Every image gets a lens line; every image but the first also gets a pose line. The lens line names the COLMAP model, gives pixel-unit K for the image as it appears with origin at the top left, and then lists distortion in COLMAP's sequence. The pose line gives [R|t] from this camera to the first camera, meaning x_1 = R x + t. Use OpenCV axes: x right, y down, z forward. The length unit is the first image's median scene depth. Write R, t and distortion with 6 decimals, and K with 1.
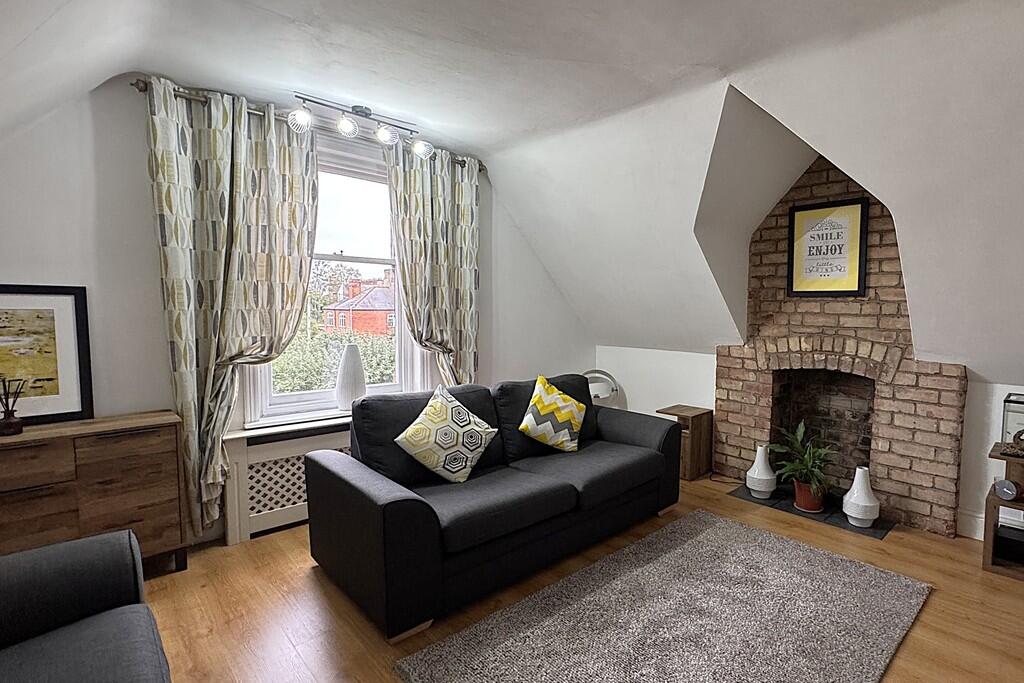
lens RADIAL K [[497.0, 0, 513.0], [0, 497.0, 341.7], [0, 0, 1]] dist [0.001233, 0.000502]
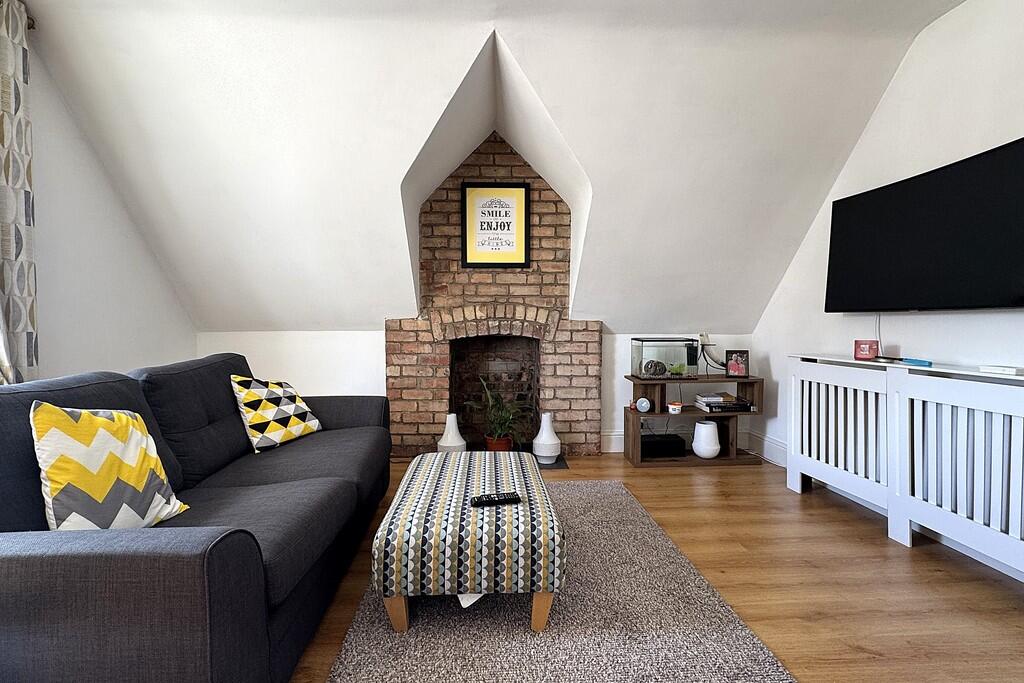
lens RADIAL K [[535.3, 0, 507.4], [0, 535.3, 339.9], [0, 0, 1]] dist [-0.002496, 0.000308]
pose [[0.642061, -0.020337, 0.766384, -0.264606], [0.040423, 0.999156, -0.007352, 0.076792], [-0.765587, 0.035700, 0.642341, 0.226704]]
